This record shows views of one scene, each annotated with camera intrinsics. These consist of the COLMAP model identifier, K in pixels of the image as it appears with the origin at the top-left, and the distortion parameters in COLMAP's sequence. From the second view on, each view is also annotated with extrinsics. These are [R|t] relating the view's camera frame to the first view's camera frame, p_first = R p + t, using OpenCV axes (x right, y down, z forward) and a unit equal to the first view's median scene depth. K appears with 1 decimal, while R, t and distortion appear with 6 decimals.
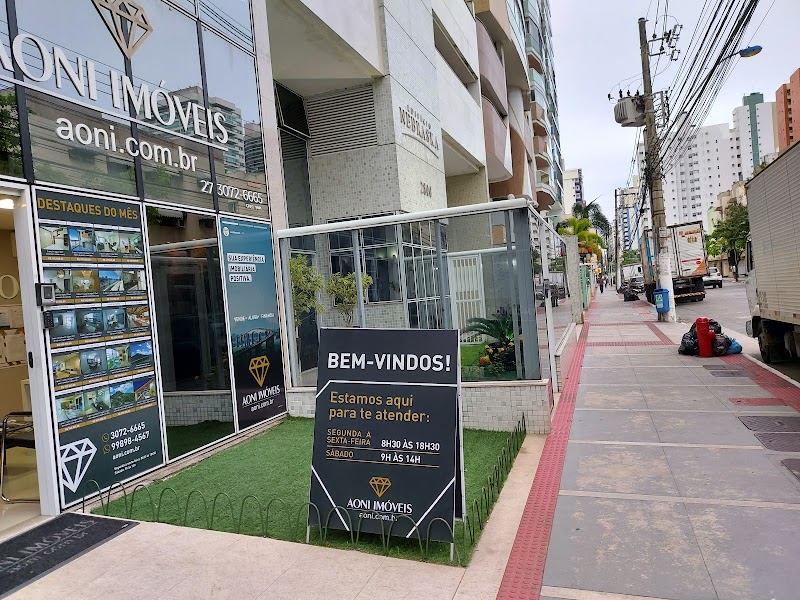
lens RADIAL K [[588.7, 0, 405.0], [0, 588.7, 302.5], [0, 0, 1]] dist [0.065274, -0.065193]
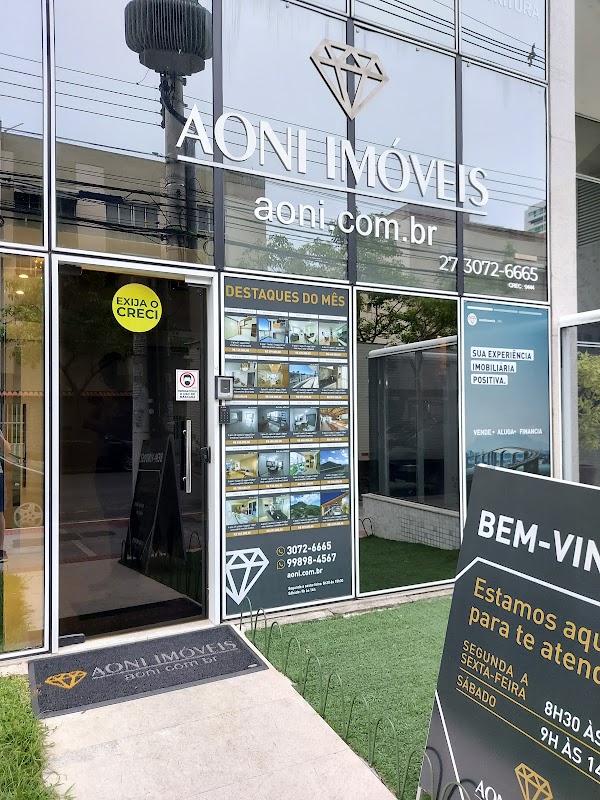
lens RADIAL K [[596.6, 0, 292.3], [0, 596.6, 404.8], [0, 0, 1]] dist [0.048164, -0.039506]
pose [[0.710222, 0.067903, -0.700695, 0.125881], [-0.067044, 0.997337, 0.028694, -0.019479], [0.700778, 0.026598, 0.712884, 0.376714]]
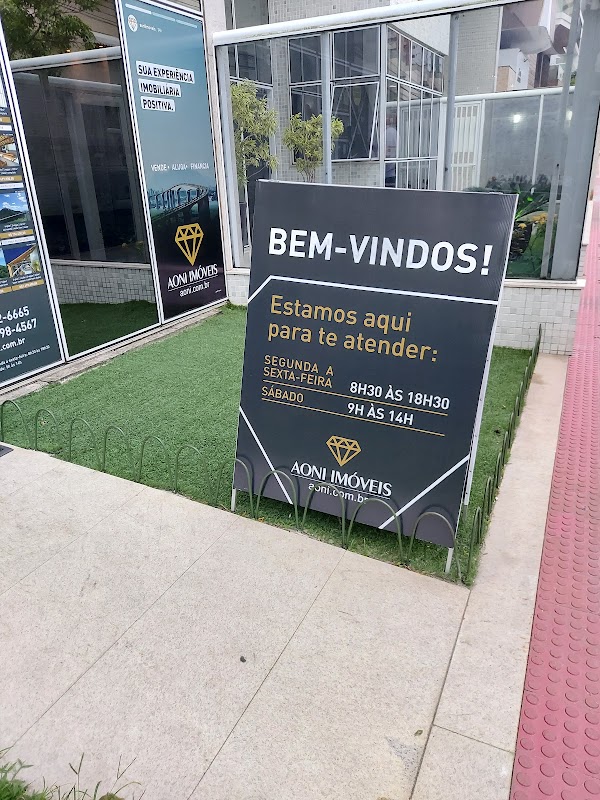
lens RADIAL K [[588.7, 0, 299.3], [0, 588.7, 401.9], [0, 0, 1]] dist [0.065274, -0.065193]
pose [[0.992326, 0.085283, -0.089536, -0.029417], [-0.046546, 0.928465, 0.368491, 0.024861], [0.114557, -0.361496, 0.925310, 0.344481]]
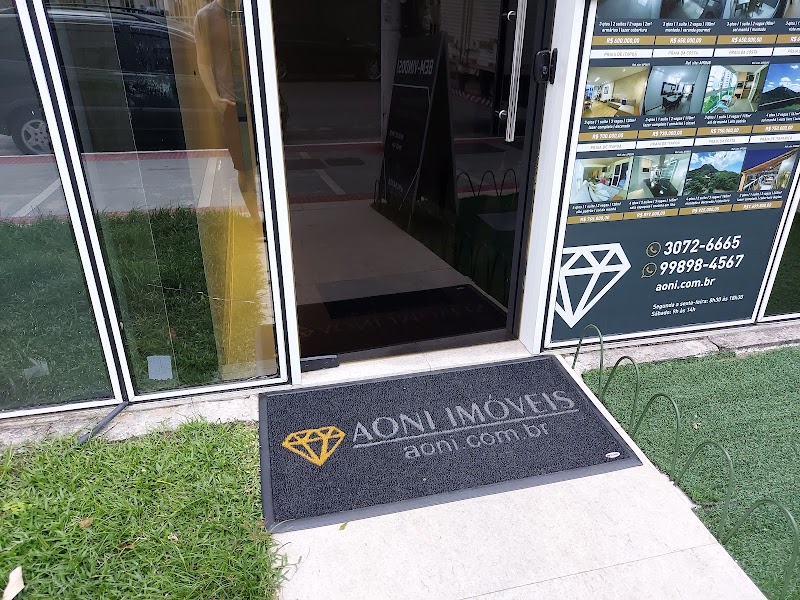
lens RADIAL K [[588.7, 0, 405.0], [0, 588.7, 302.5], [0, 0, 1]] dist [0.065274, -0.065193]
pose [[0.547437, 0.441901, -0.710659, -0.238889], [-0.072963, 0.871180, 0.485511, 0.033135], [0.833660, -0.213935, 0.509158, 0.561749]]
